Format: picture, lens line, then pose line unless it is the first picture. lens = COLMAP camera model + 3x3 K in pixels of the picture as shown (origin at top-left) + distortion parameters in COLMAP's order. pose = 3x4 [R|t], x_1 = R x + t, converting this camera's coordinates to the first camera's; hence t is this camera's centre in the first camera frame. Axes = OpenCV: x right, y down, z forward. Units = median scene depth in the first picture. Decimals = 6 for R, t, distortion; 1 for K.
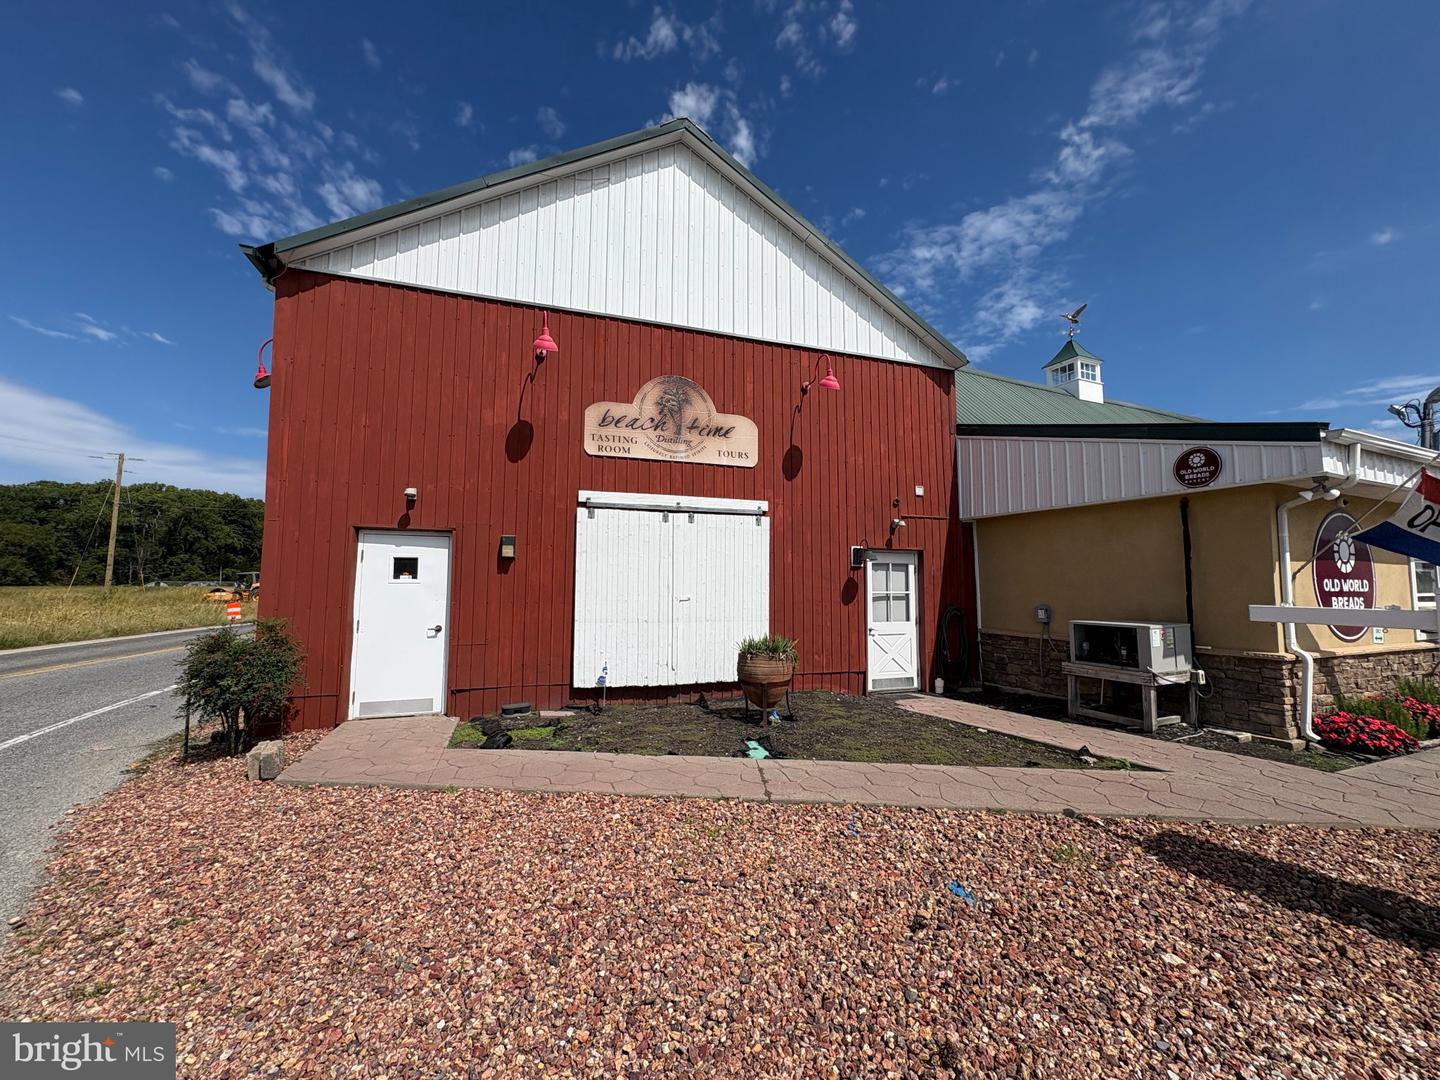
lens RADIAL K [[573.5, 0, 718.4], [0, 573.5, 539.0], [0, 0, 1]] dist [0.000000, 0.000374]
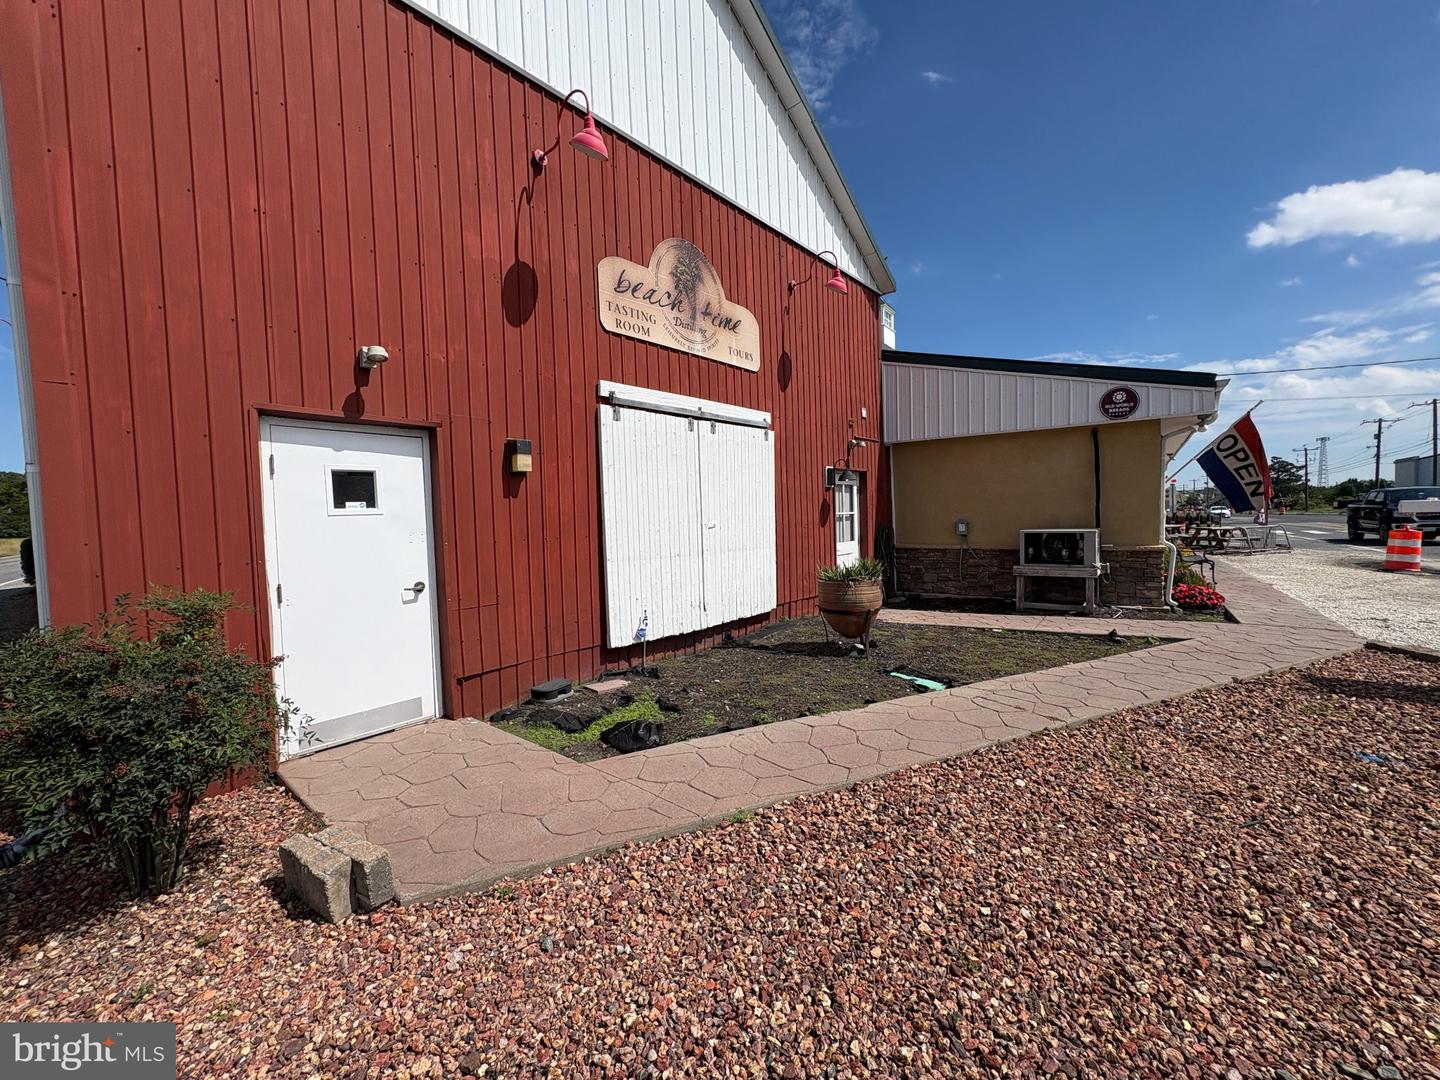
lens RADIAL K [[573.5, 0, 718.4], [0, 573.5, 539.0], [0, 0, 1]] dist [0.000000, 0.000374]
pose [[0.862312, -0.050644, 0.503838, -0.473993], [-0.008757, 0.993346, 0.114835, 0.028220], [-0.506301, -0.103435, 0.856131, 0.285483]]
